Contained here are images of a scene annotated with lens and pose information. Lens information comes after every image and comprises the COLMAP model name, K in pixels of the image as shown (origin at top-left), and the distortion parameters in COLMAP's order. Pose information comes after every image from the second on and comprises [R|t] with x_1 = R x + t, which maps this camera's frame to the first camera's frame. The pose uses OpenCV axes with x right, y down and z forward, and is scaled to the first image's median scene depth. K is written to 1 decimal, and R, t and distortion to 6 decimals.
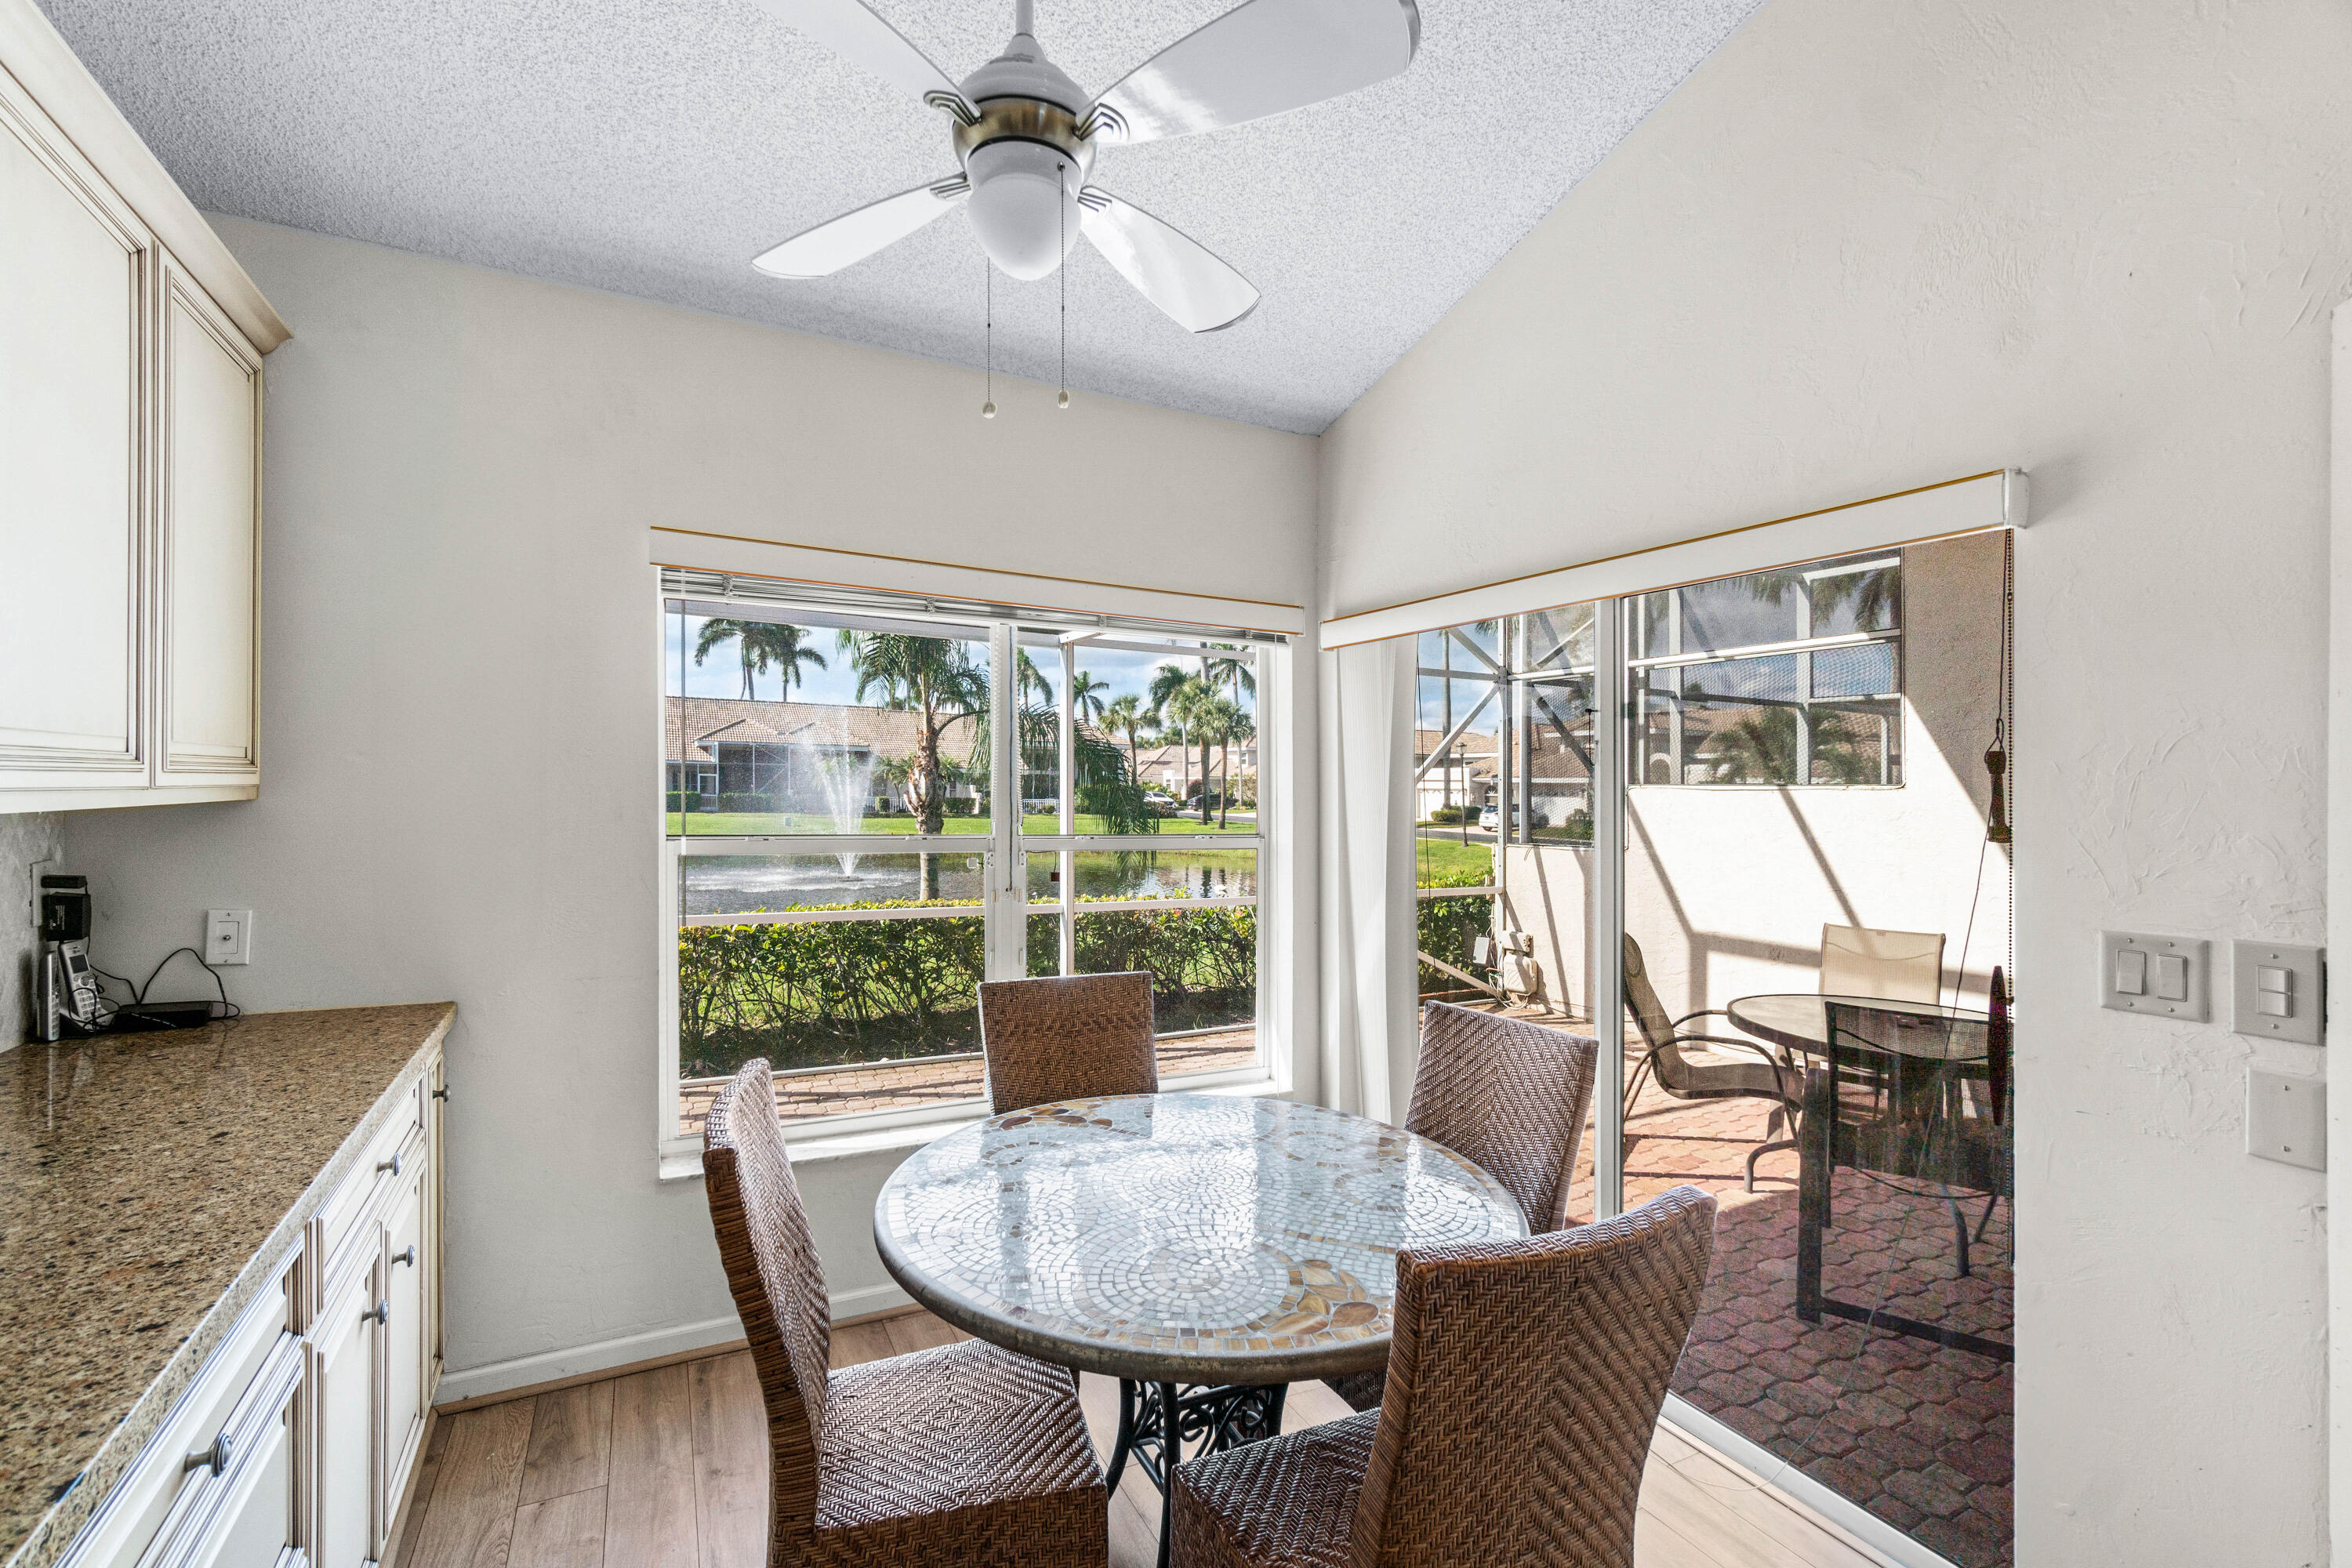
lens RADIAL K [[1019.8, 0, 1174.3], [0, 1019.8, 799.0], [0, 0, 1]] dist [0.001786, 0.000388]
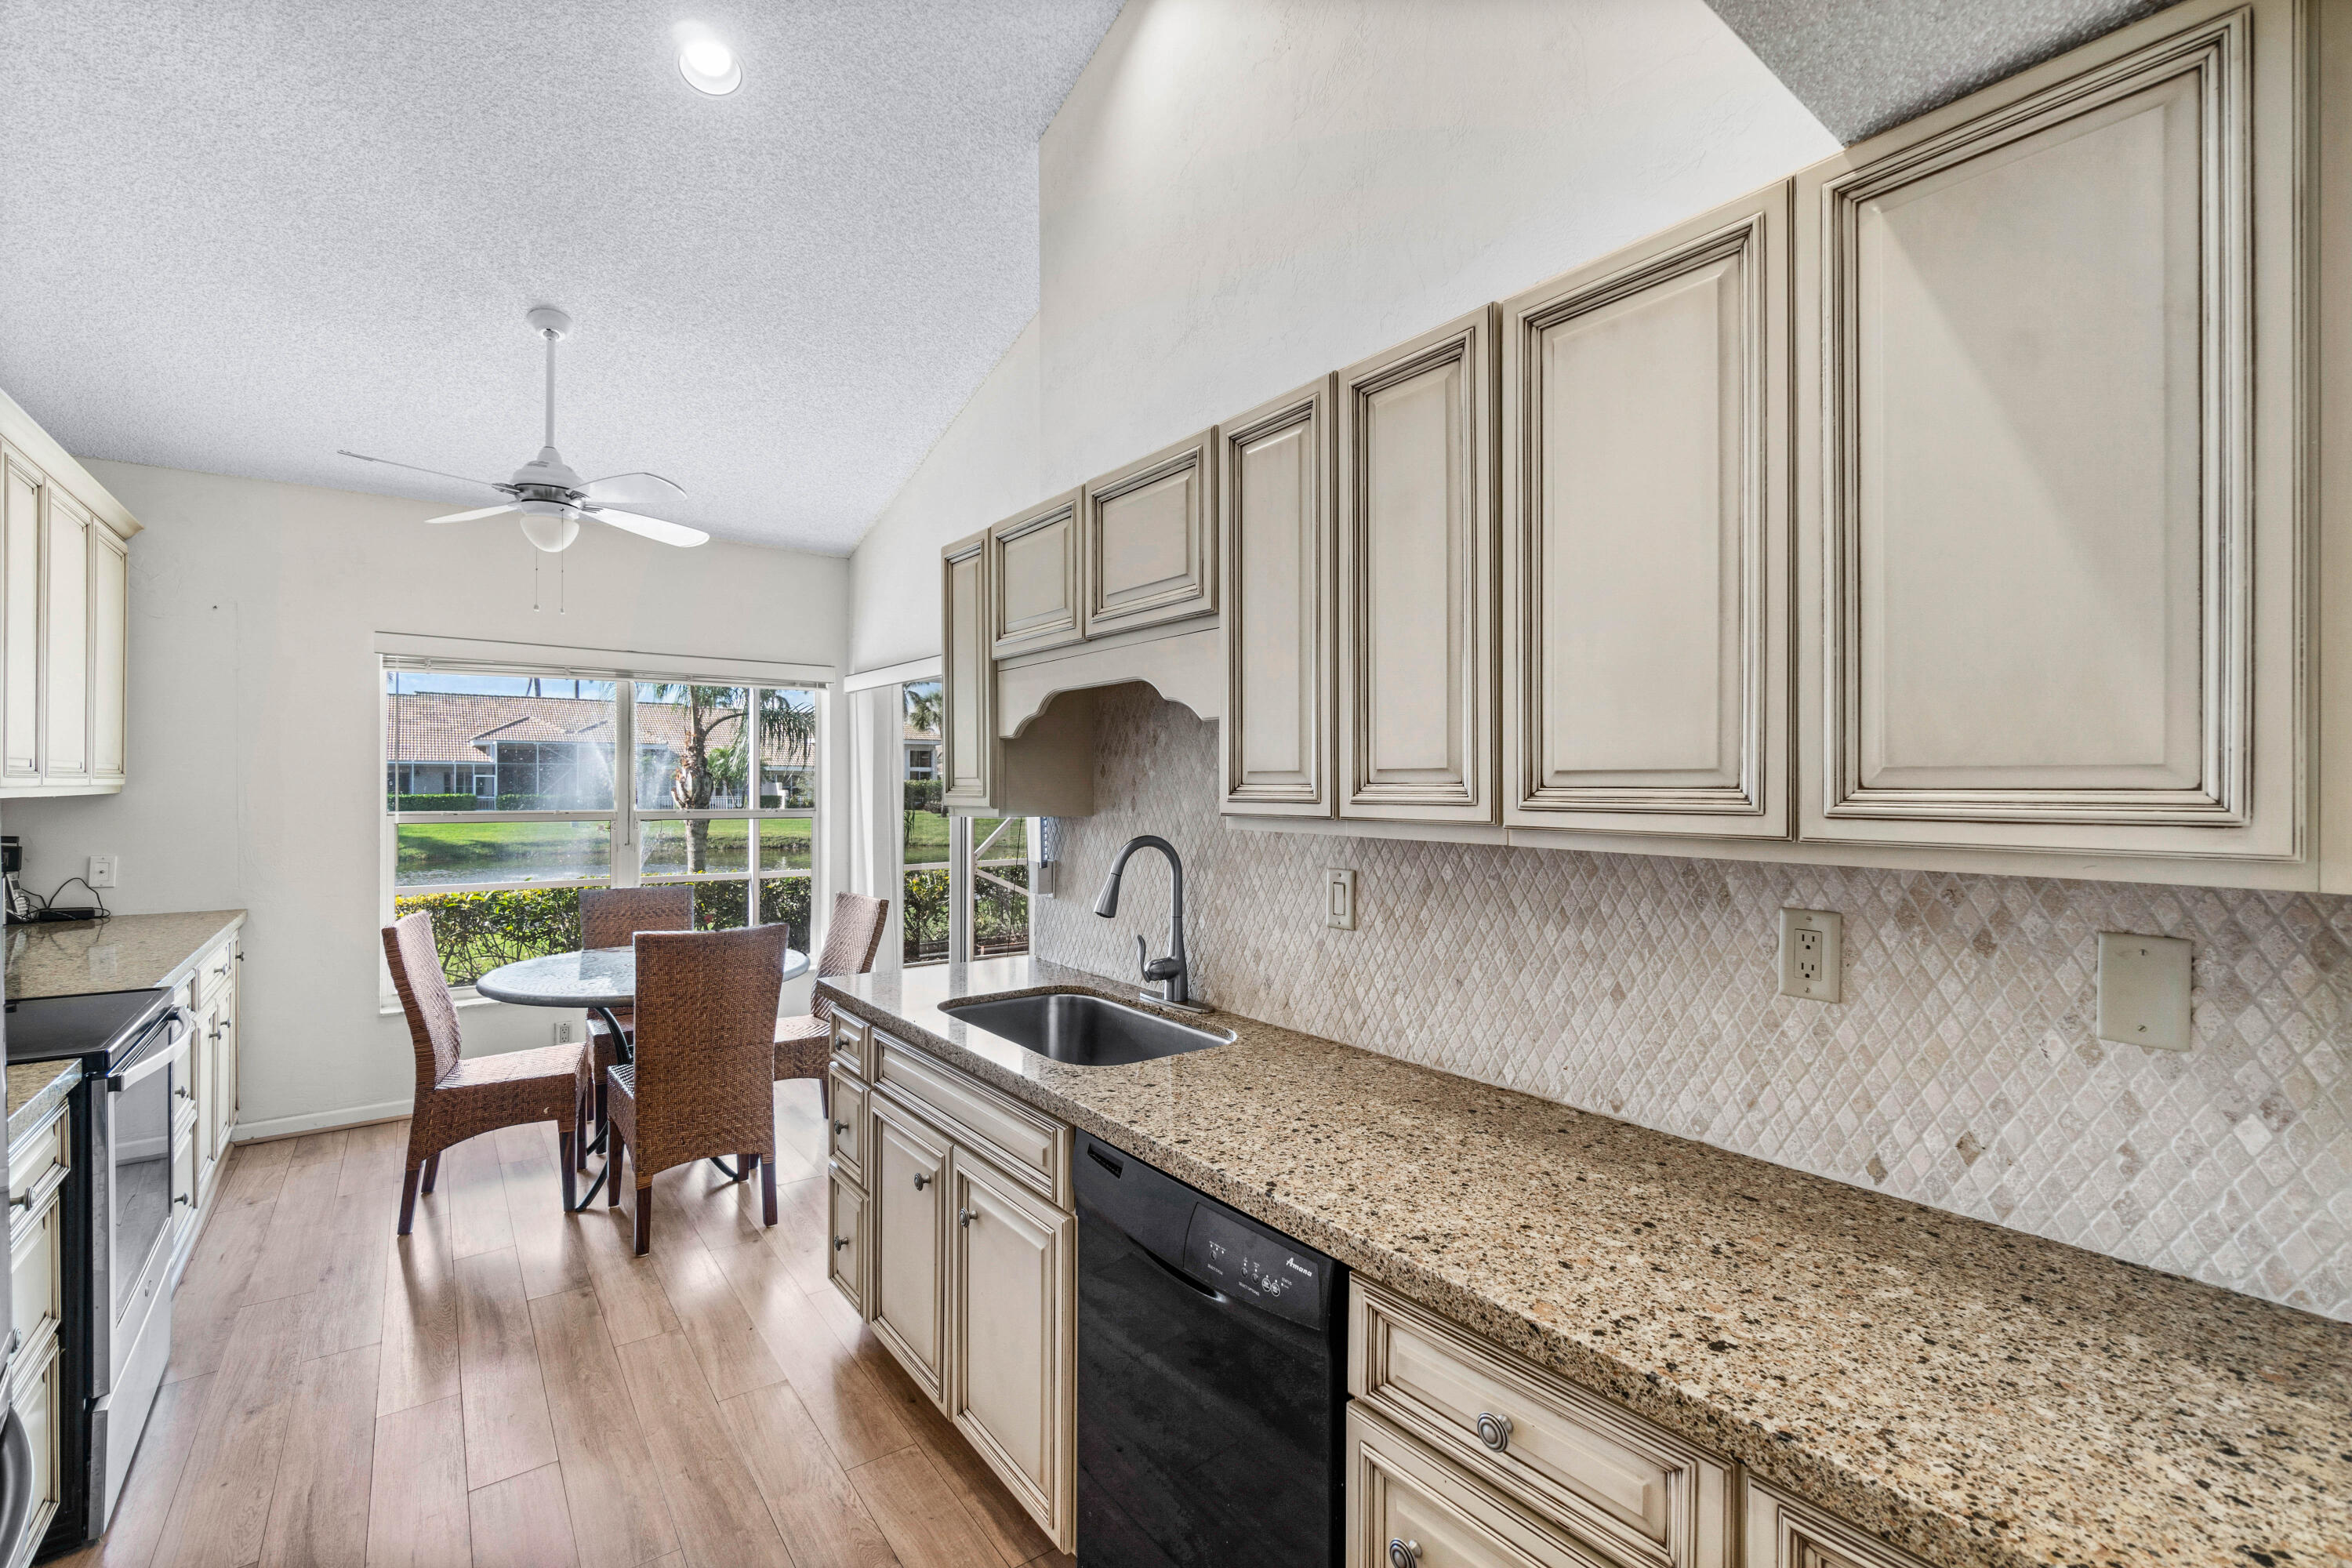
lens RADIAL K [[1019.5, 0, 1180.1], [0, 1019.5, 765.1], [0, 0, 1]] dist [0.001084, 0.000978]
pose [[0.986380, -0.012815, 0.163984, 0.537434], [0.017137, 0.999541, -0.024968, 0.023733], [-0.163588, 0.027438, 0.986147, -0.907143]]
